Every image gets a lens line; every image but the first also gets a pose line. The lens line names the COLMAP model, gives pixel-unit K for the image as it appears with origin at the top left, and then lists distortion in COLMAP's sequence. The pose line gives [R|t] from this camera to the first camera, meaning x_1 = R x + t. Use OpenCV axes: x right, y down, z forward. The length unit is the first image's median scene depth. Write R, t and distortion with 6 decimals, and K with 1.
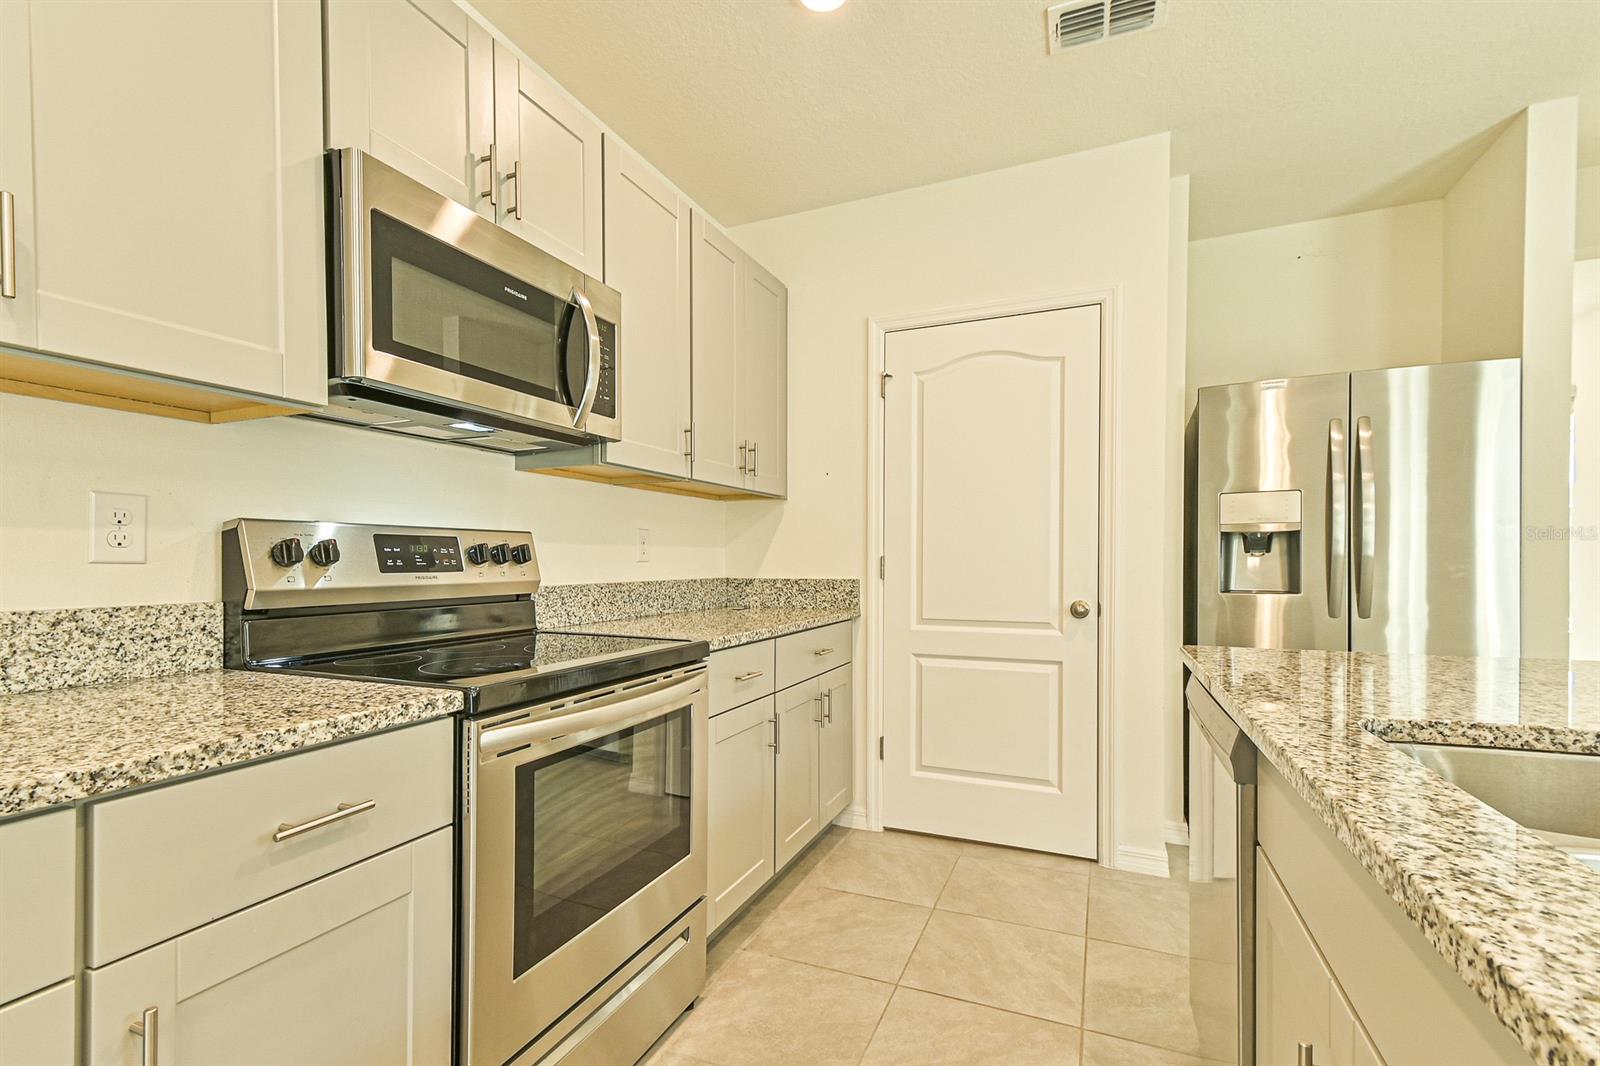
lens RADIAL K [[719.4, 0, 805.7], [0, 719.4, 570.0], [0, 0, 1]] dist [0.016711, -0.000013]
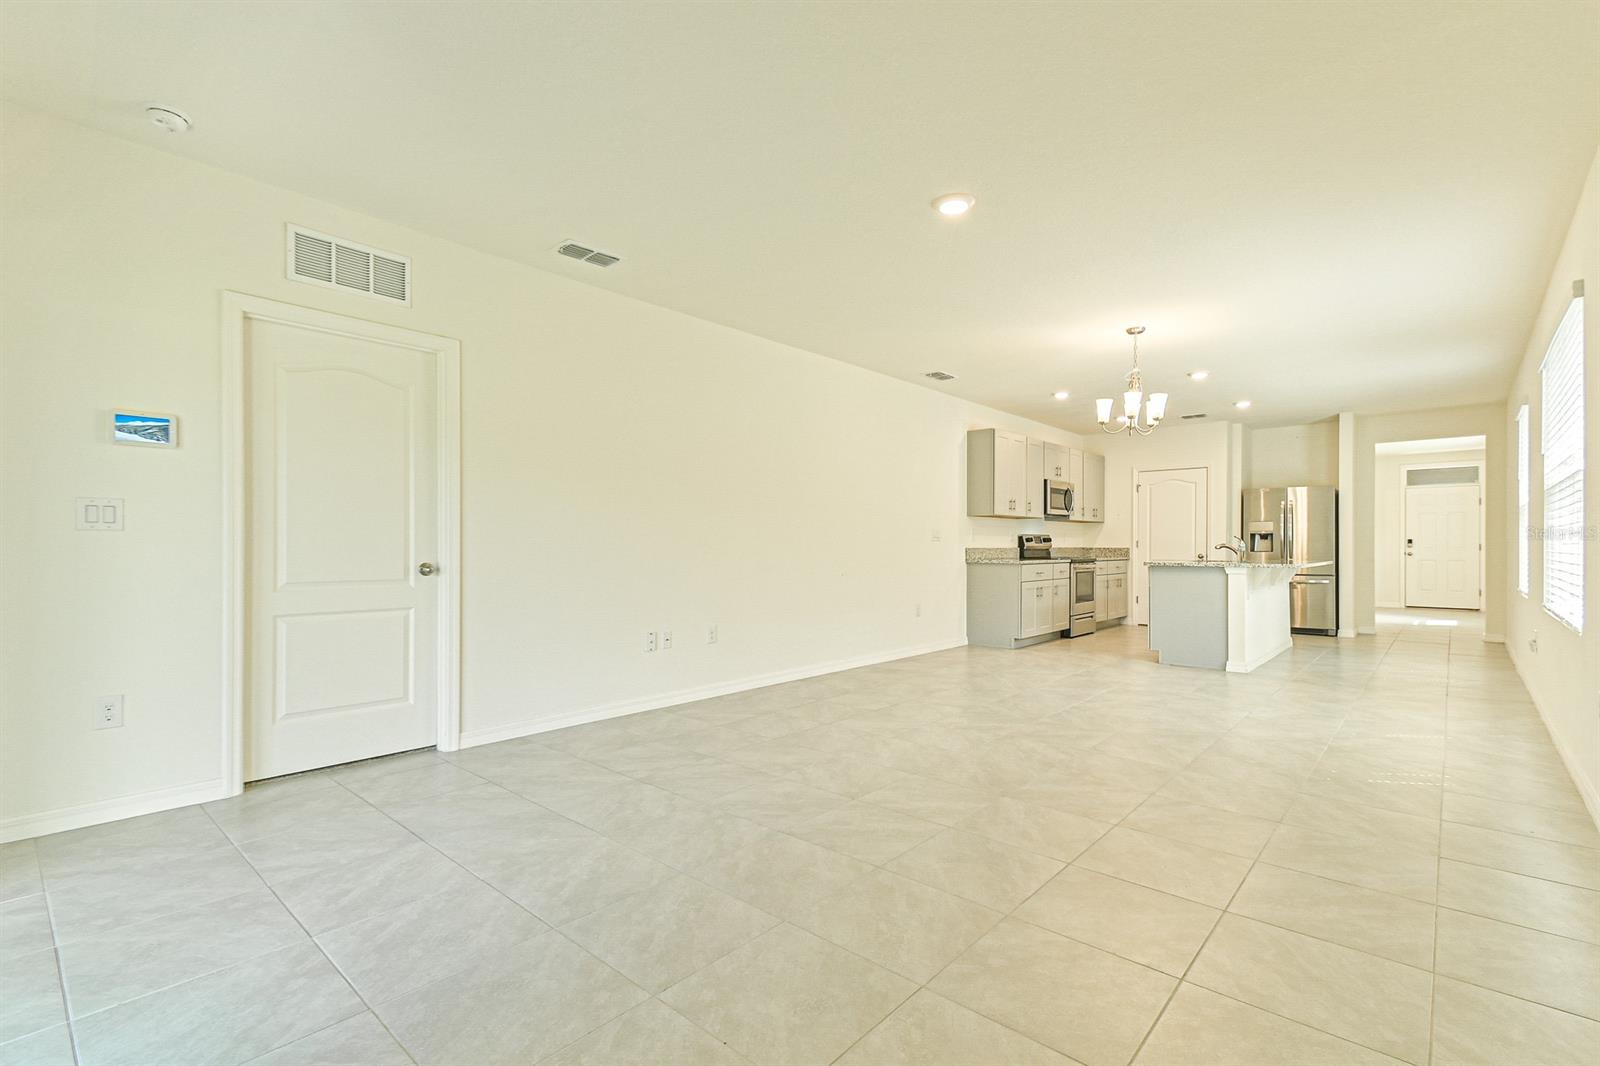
lens RADIAL K [[719.4, 0, 799.7], [0, 719.4, 553.6], [0, 0, 1]] dist [0.016711, -0.000013]
pose [[0.941124, 0.007255, -0.337983, -0.266285], [-0.007567, 0.999971, 0.000396, 0.058556], [0.337976, 0.002185, 0.941152, -3.032206]]
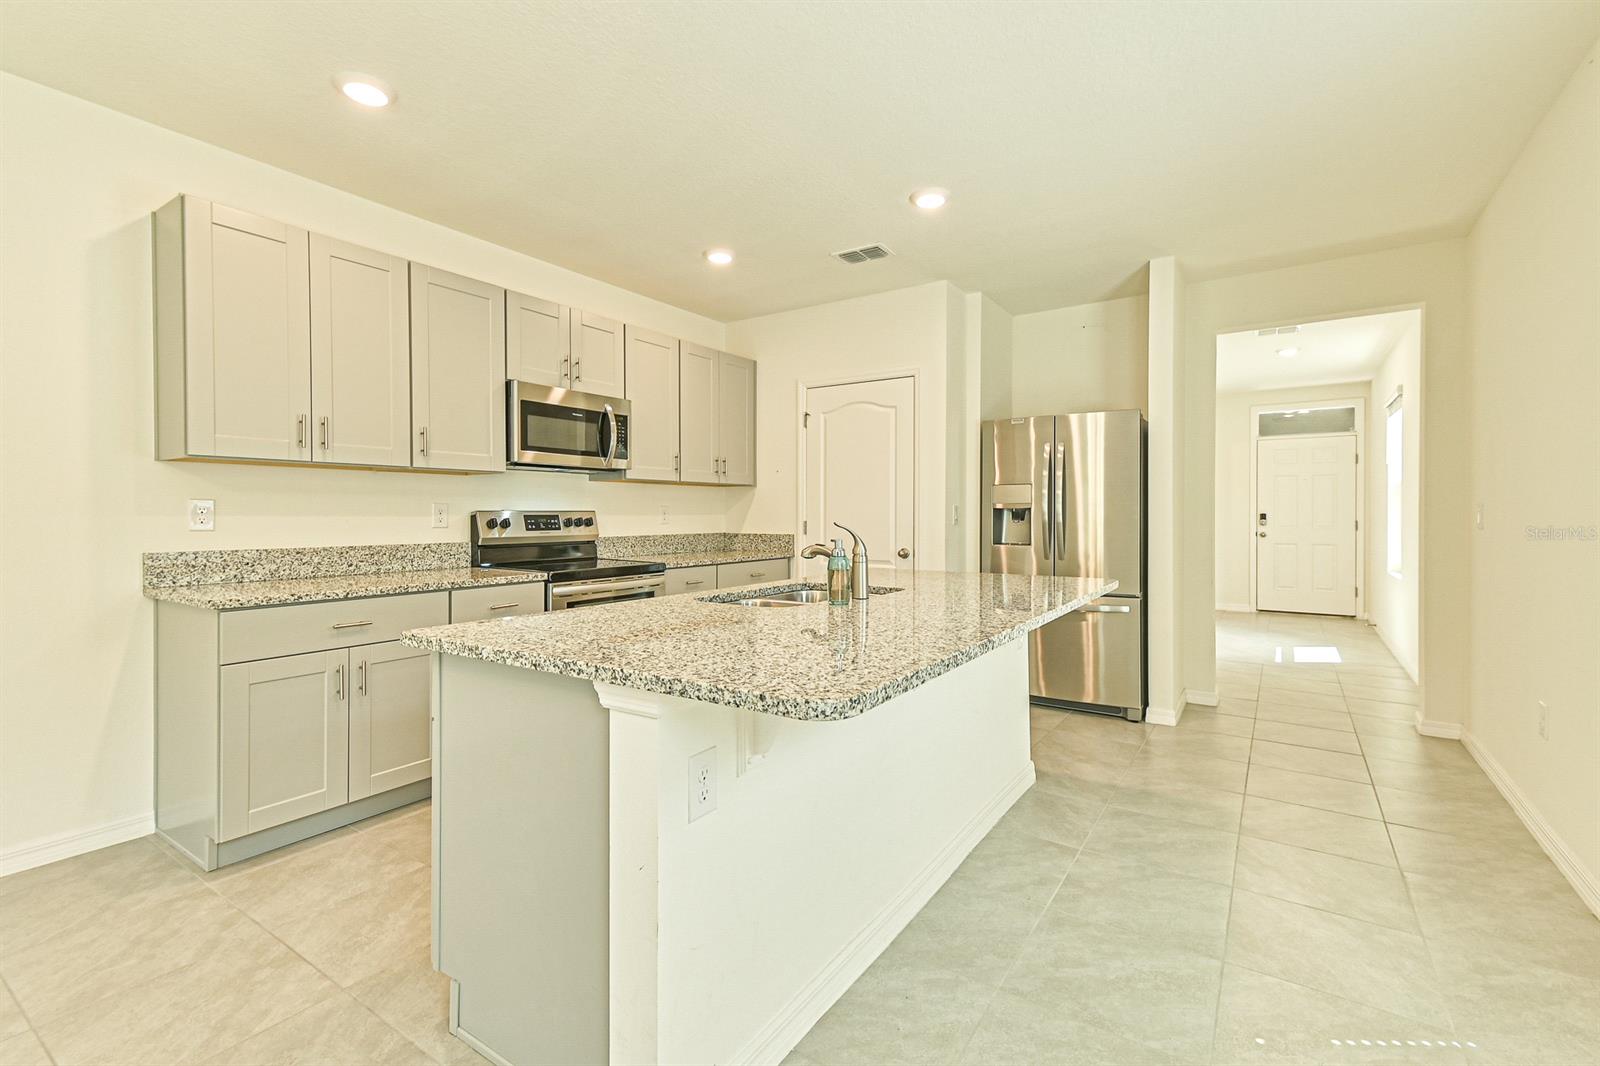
lens RADIAL K [[719.4, 0, 815.2], [0, 719.4, 522.8], [0, 0, 1]] dist [0.016711, -0.000013]
pose [[0.982309, 0.005454, -0.187190, 0.516929], [-0.005143, 0.999984, 0.002146, -0.021326], [0.187199, -0.001145, 0.982321, -0.755282]]
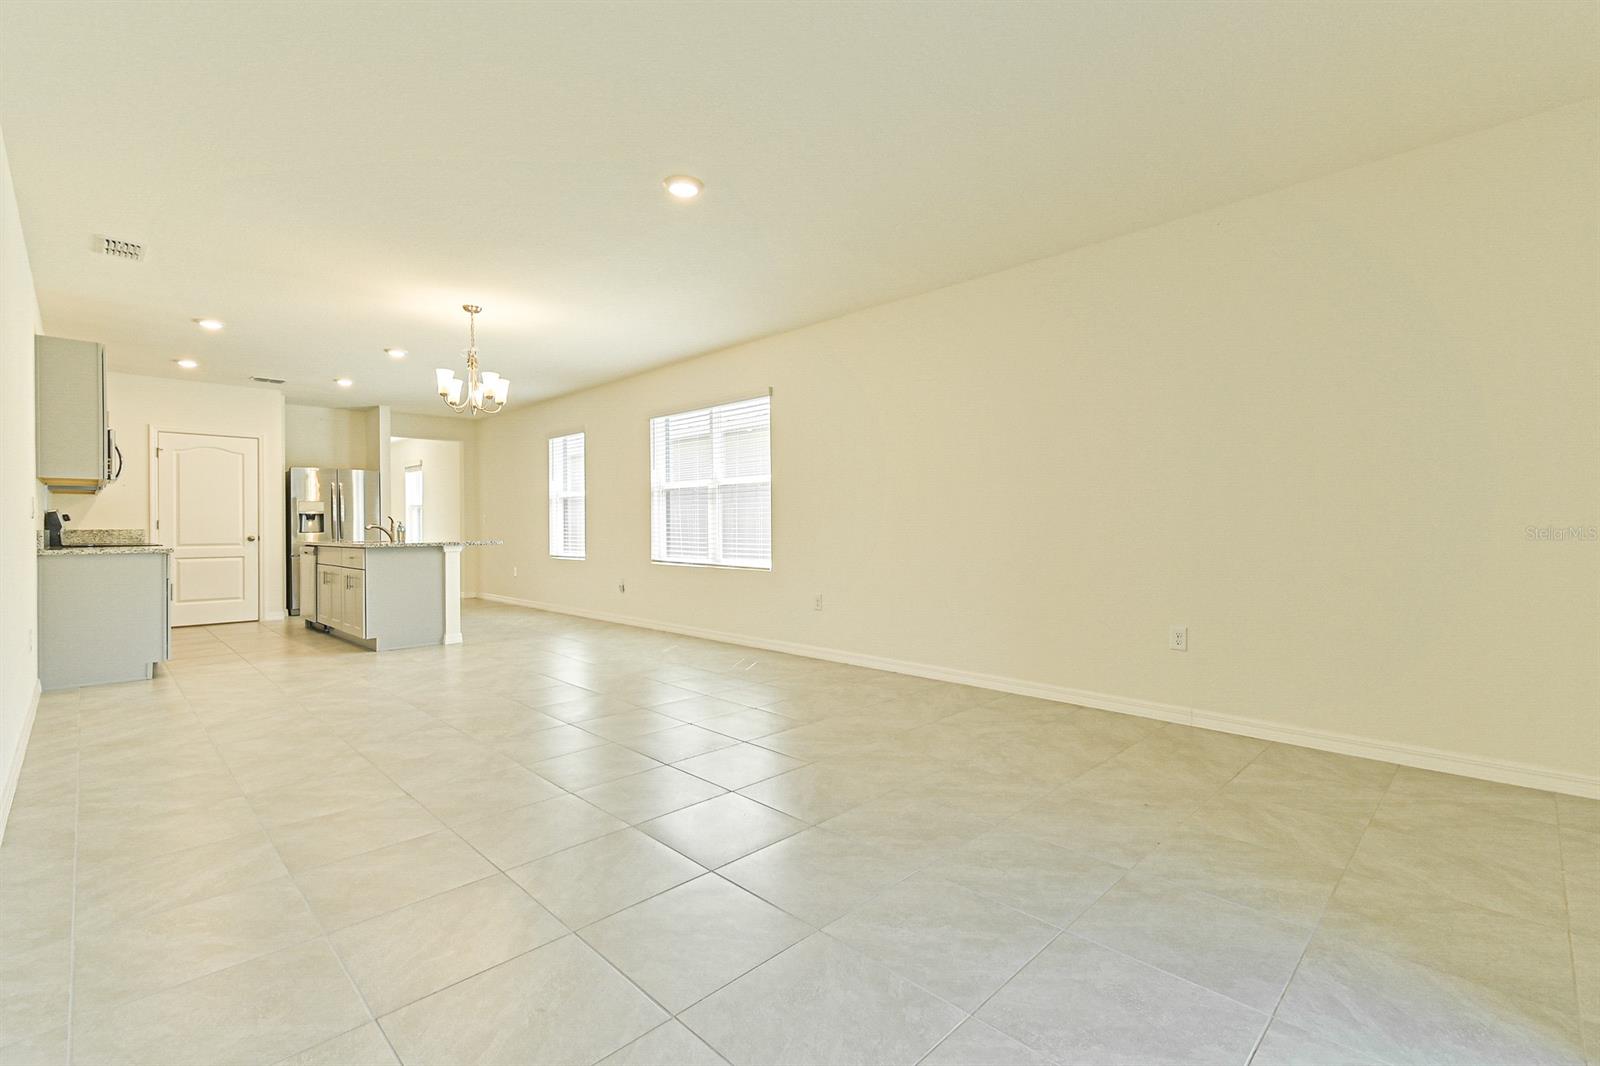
lens RADIAL K [[719.4, 0, 799.4], [0, 719.4, 523.8], [0, 0, 1]] dist [0.016711, -0.000013]
pose [[0.385745, 0.003134, 0.922600, -1.614059], [0.014835, 0.999844, -0.009599, 0.059495], [-0.922486, 0.017390, 0.385638, -2.399613]]
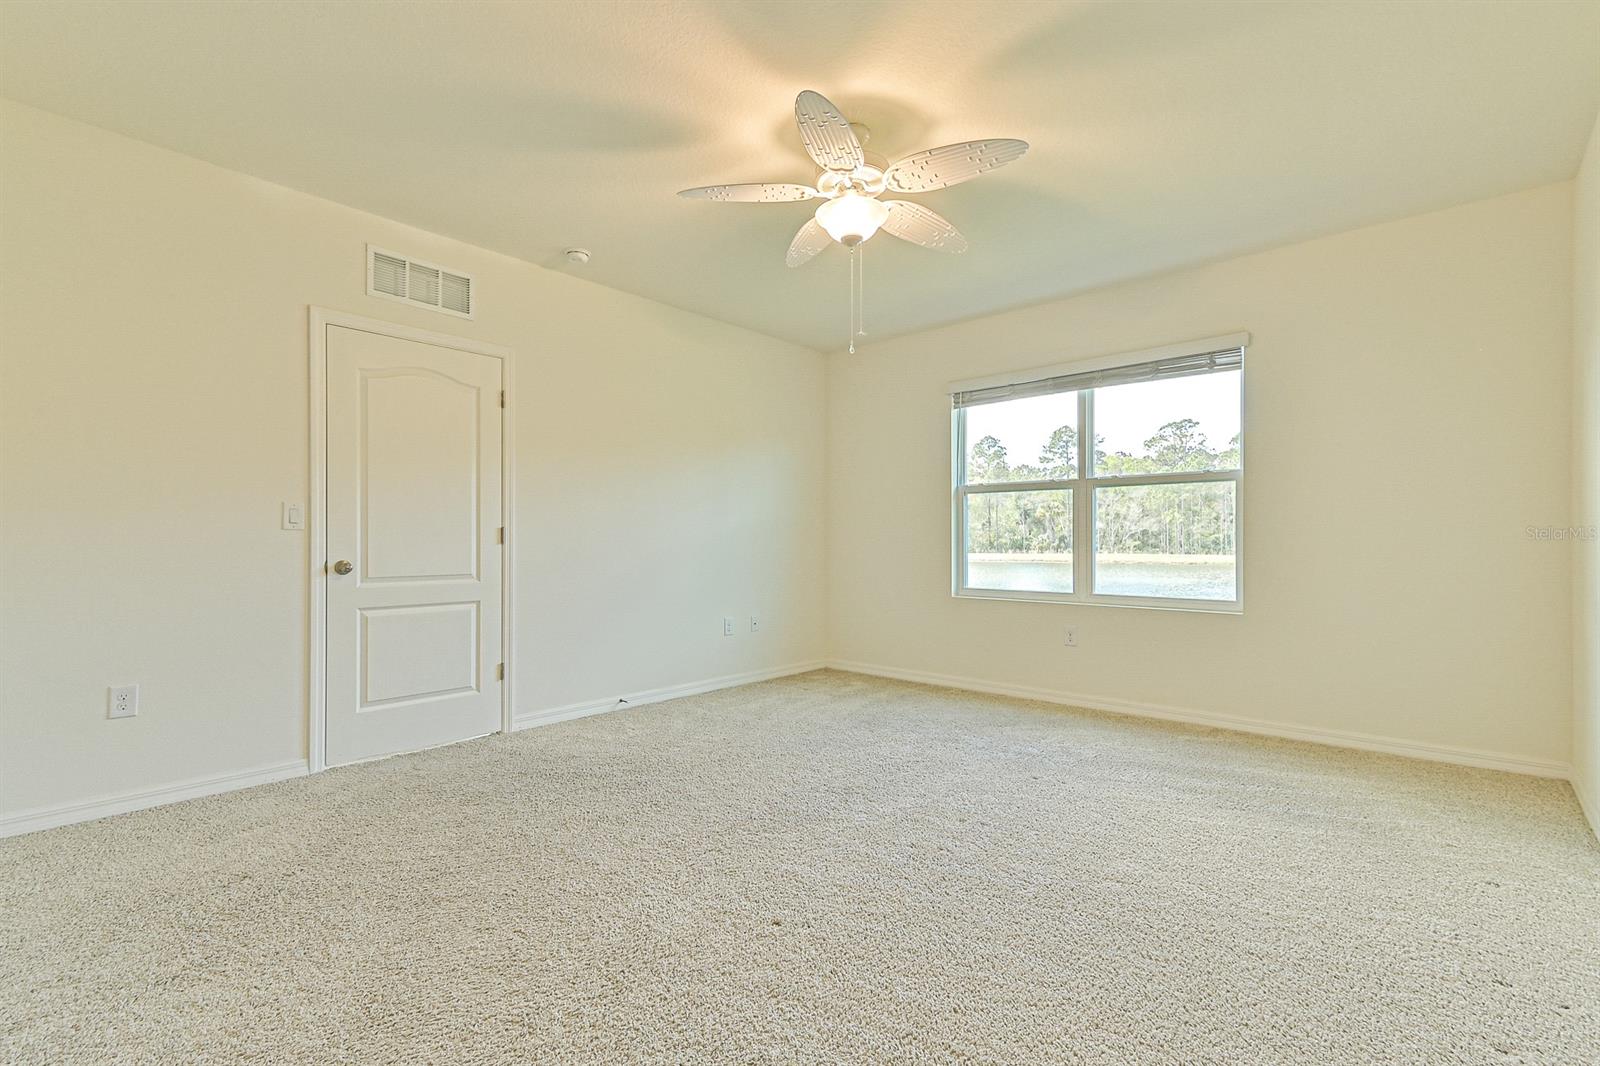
lens RADIAL K [[719.4, 0, 800.0], [0, 719.4, 536.7], [0, 0, 1]] dist [0.016711, -0.000013]
pose [[0.326042, 0.003583, 0.945348, -0.837719], [0.003297, 0.999982, -0.004927, 0.010273], [-0.945350, 0.004723, 0.326025, -0.068086]]
